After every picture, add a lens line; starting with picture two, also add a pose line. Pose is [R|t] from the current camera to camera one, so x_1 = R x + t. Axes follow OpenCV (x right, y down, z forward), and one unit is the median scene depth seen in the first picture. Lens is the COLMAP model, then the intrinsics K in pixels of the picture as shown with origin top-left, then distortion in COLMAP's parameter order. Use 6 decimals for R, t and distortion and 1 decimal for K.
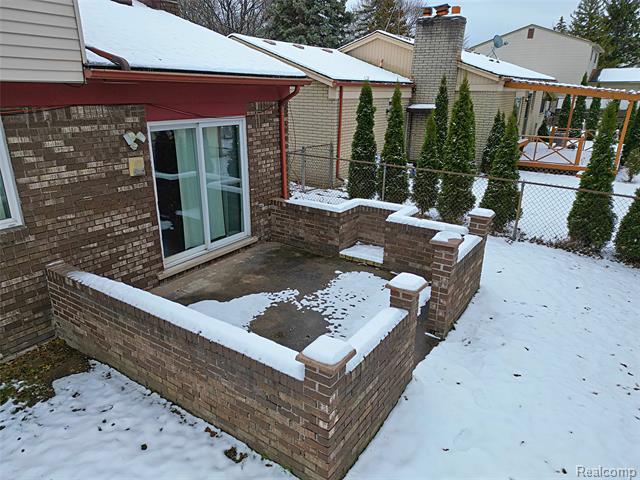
lens RADIAL K [[445.3, 0, 317.6], [0, 445.3, 241.0], [0, 0, 1]] dist [0.070857, -0.054687]
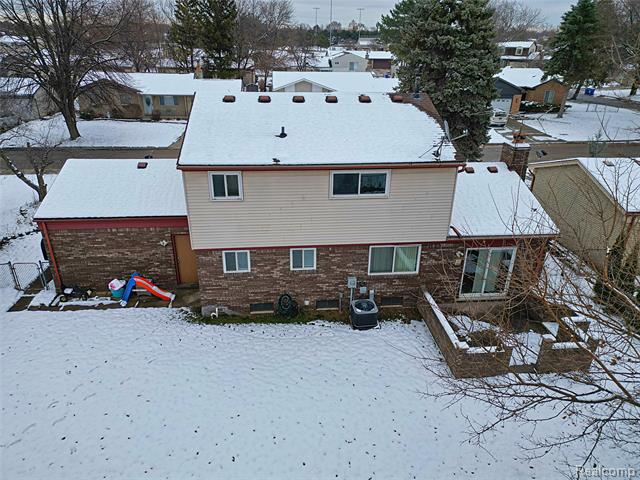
lens RADIAL K [[445.3, 0, 320.7], [0, 445.3, 244.2], [0, 0, 1]] dist [0.070857, -0.054687]
pose [[0.633437, 0.322162, -0.703541, 1.021231], [-0.254960, 0.945332, 0.203327, -0.643918], [0.730584, 0.050580, 0.680947, -1.588604]]
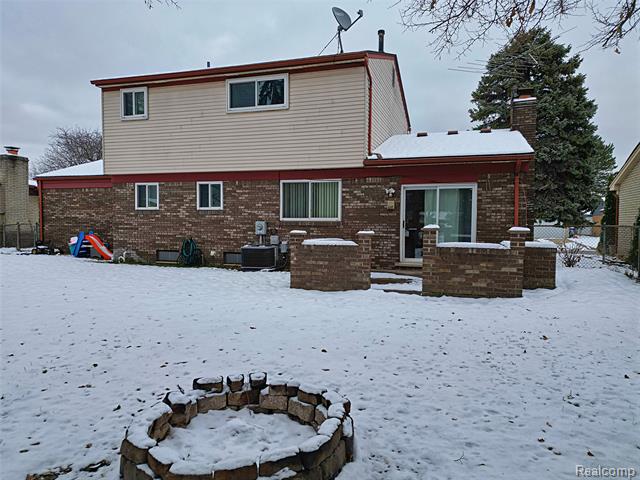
lens RADIAL K [[445.3, 0, 321.7], [0, 445.3, 244.5], [0, 0, 1]] dist [0.070857, -0.054687]
pose [[0.265606, 0.035297, -0.963435, 1.566936], [-0.316694, 0.947068, -0.052611, 0.227149], [0.910581, 0.319088, 0.262725, 0.231379]]
